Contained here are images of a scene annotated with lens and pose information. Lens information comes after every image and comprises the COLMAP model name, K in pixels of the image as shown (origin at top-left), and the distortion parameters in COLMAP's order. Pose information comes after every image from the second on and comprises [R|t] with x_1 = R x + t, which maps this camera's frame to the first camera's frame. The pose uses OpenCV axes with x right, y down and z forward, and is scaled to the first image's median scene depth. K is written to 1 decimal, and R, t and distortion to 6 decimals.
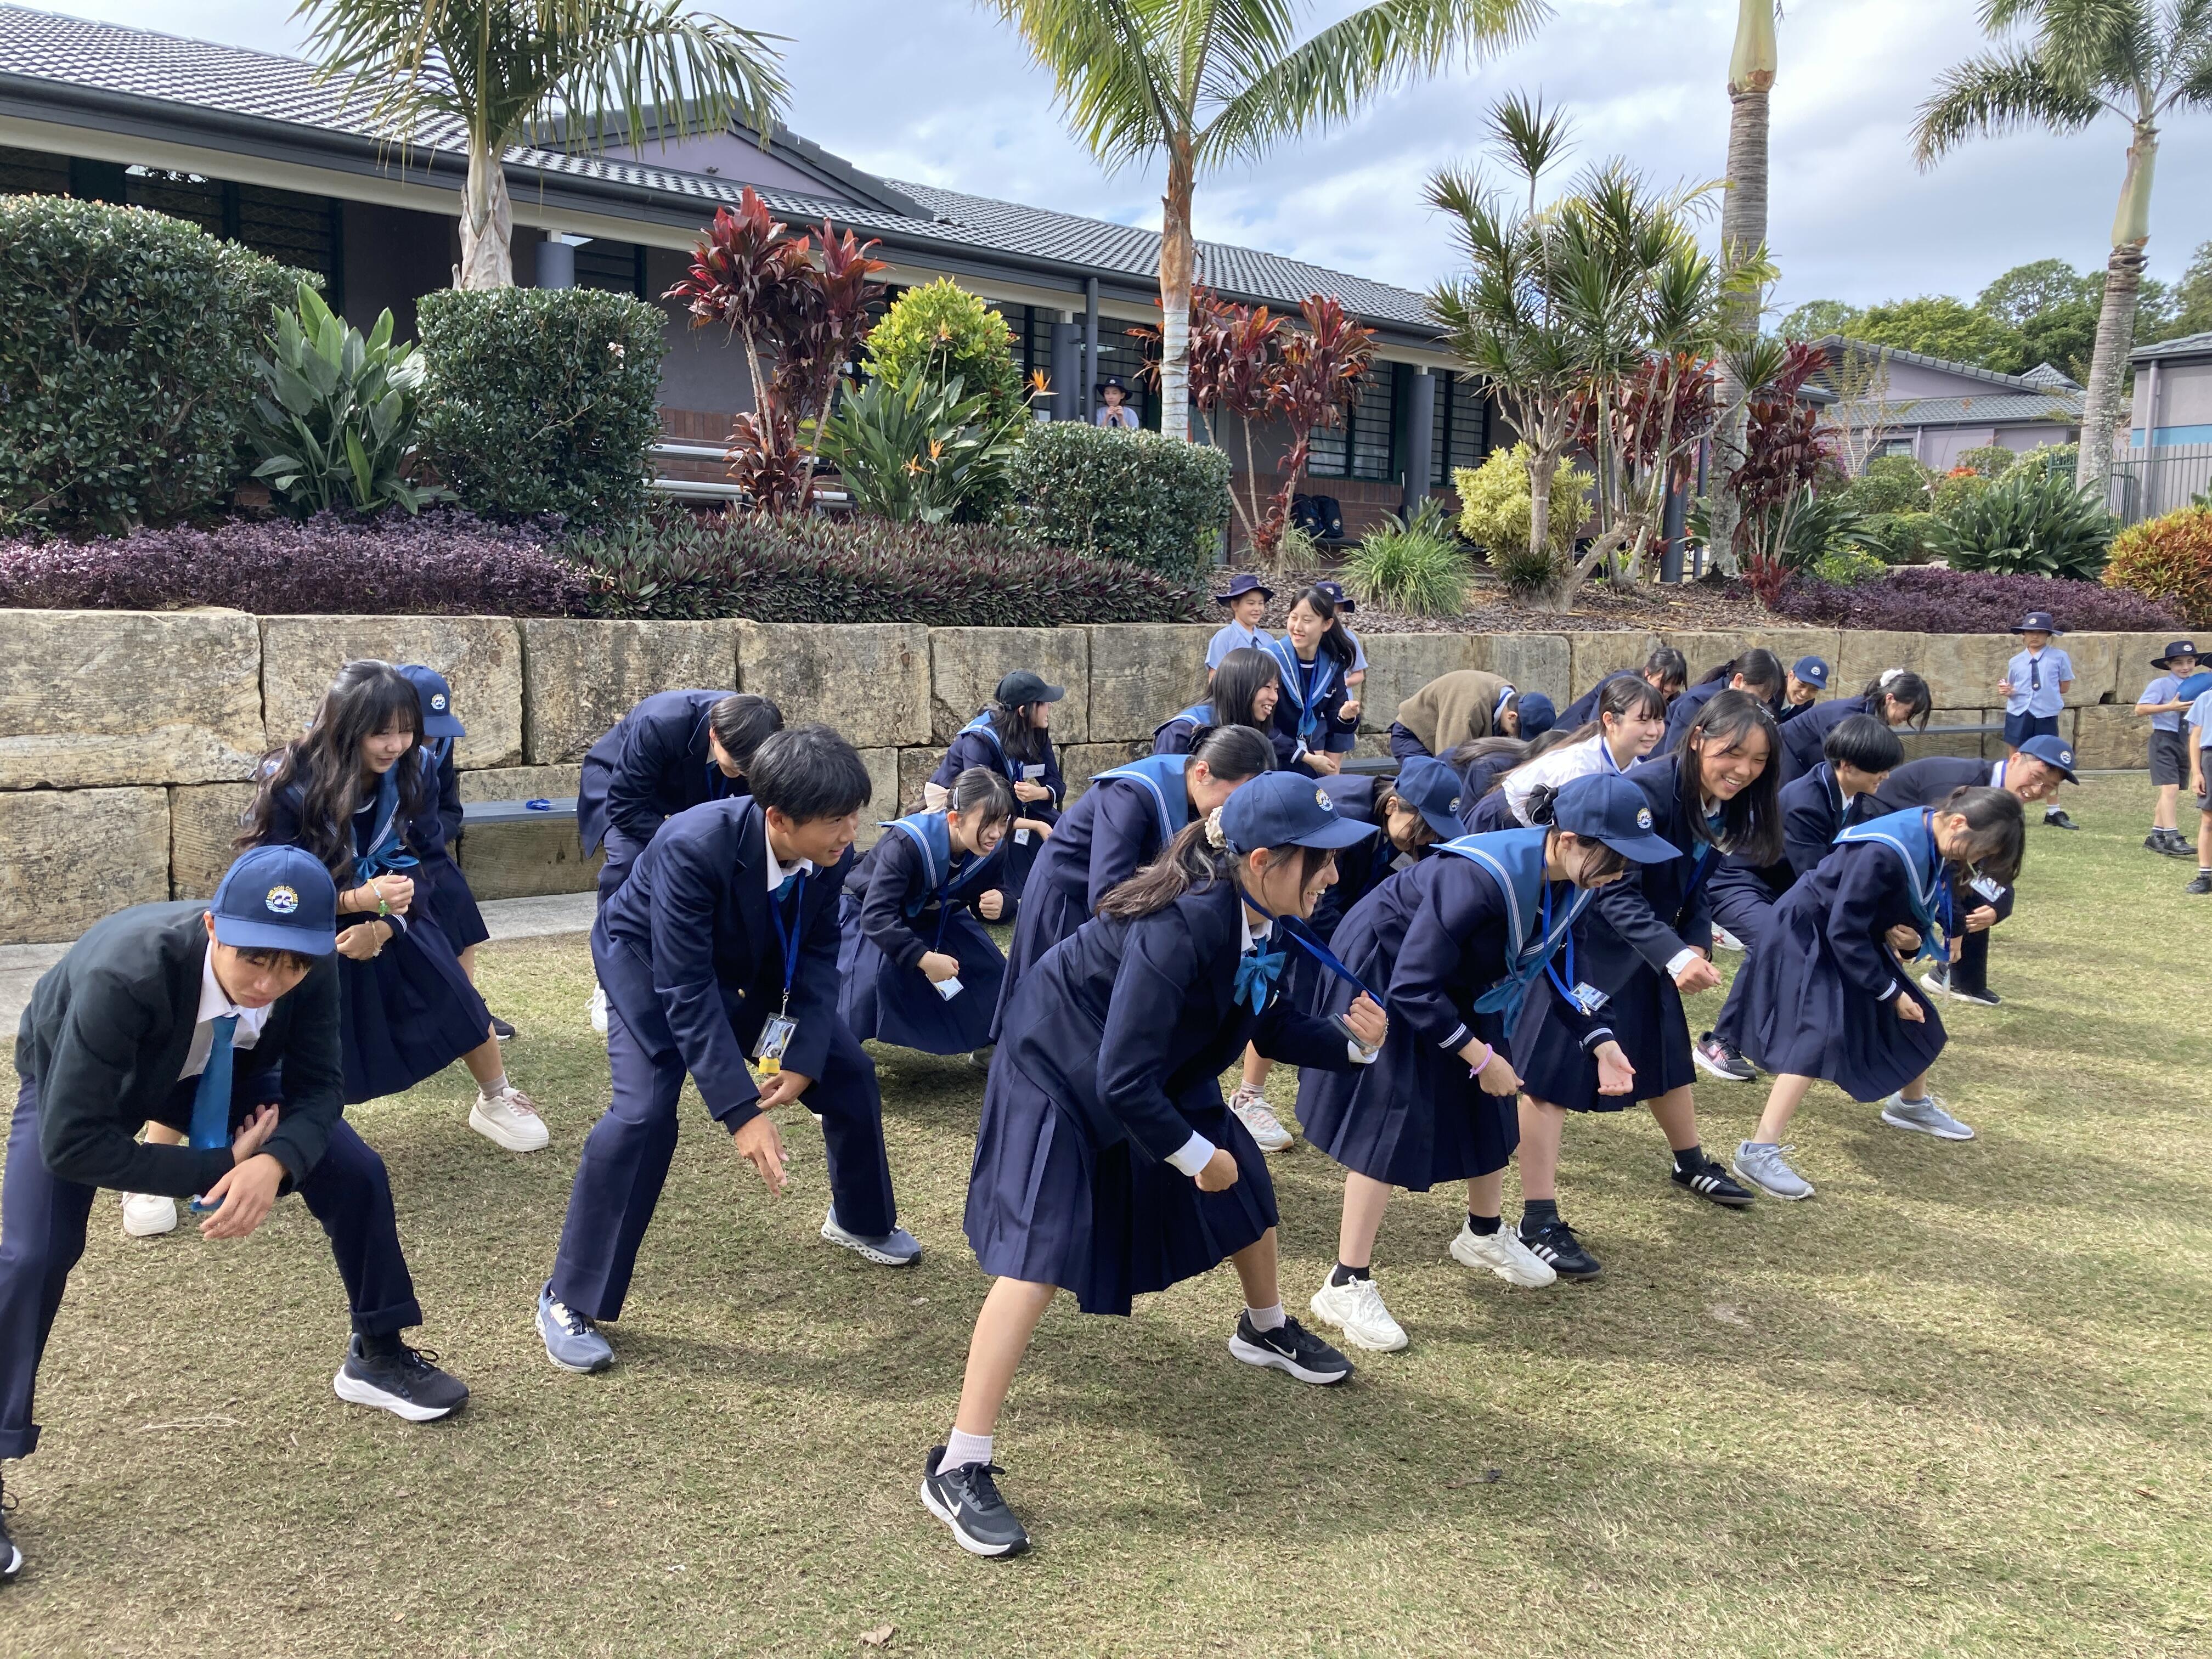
lens RADIAL K [[1782.4, 0, 1087.5], [0, 1782.4, 825.5], [0, 0, 1]] dist [0.034391, -0.023803]
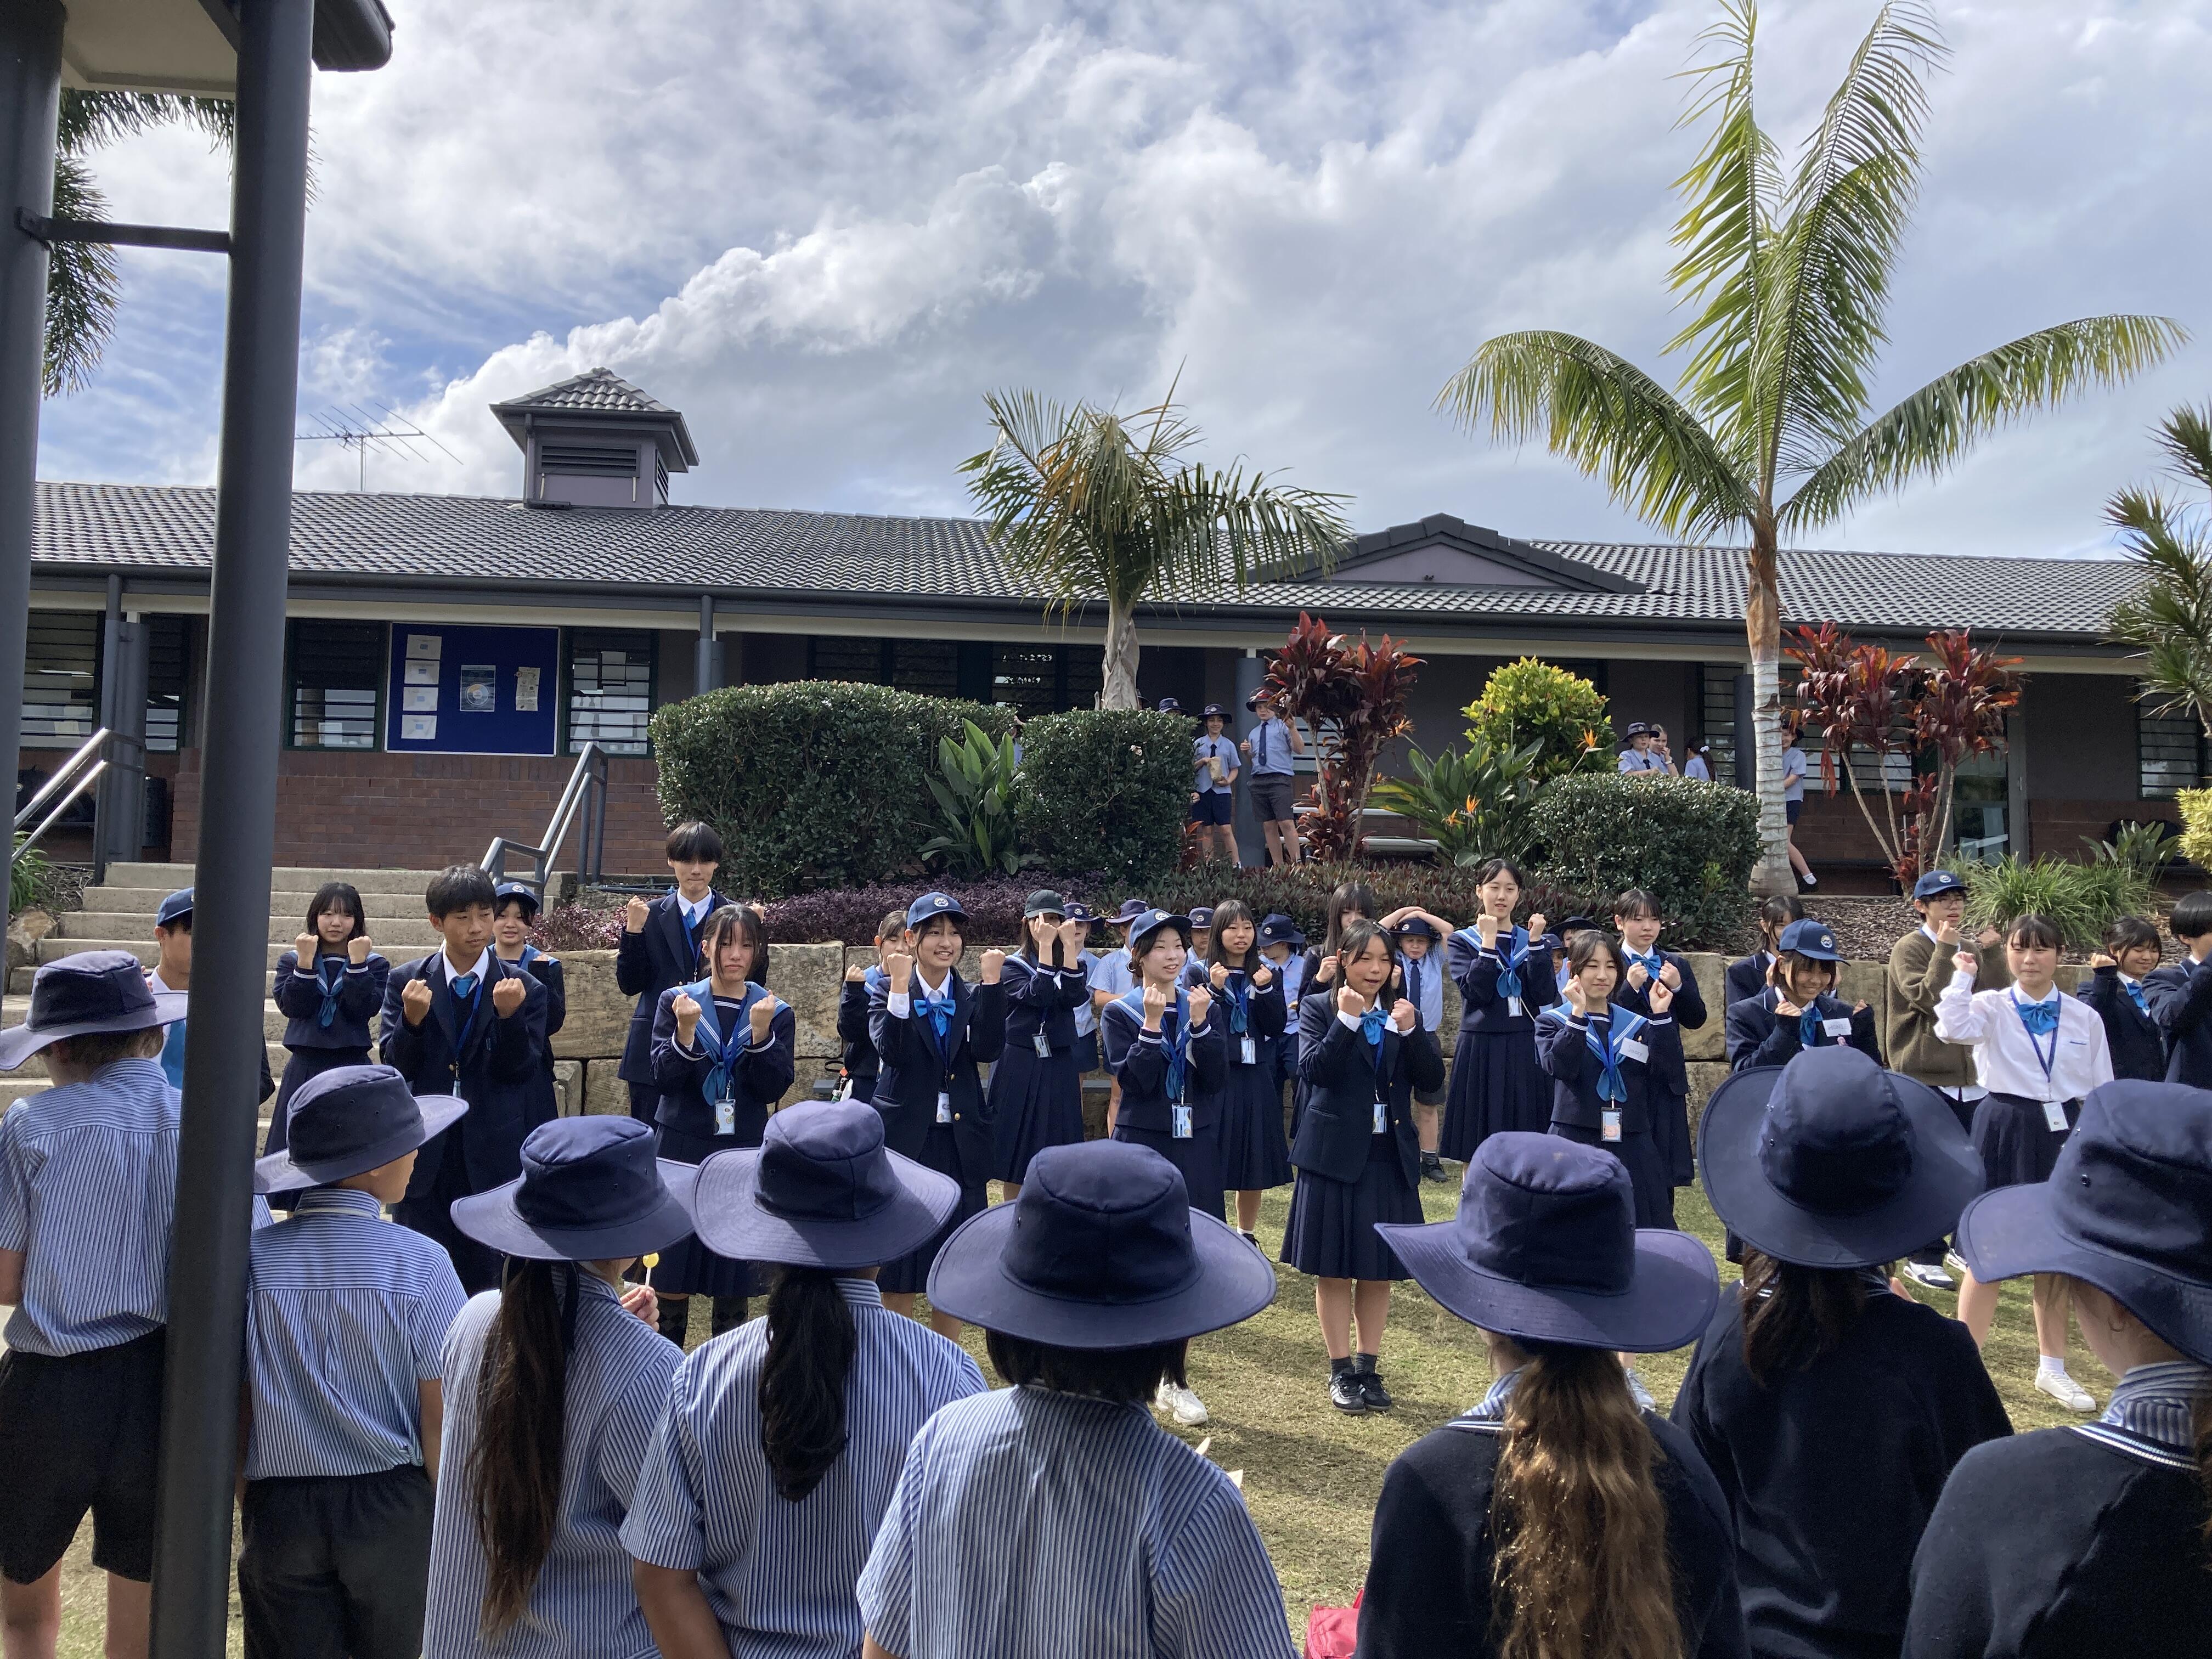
lens RADIAL K [[1782.4, 0, 1115.5], [0, 1782.4, 809.2], [0, 0, 1]] dist [0.034391, -0.023803]
pose [[0.842926, -0.047391, -0.535938, 0.287693], [-0.060512, 0.981442, -0.181959, 0.015197], [0.534616, 0.185809, 0.824416, -0.069152]]
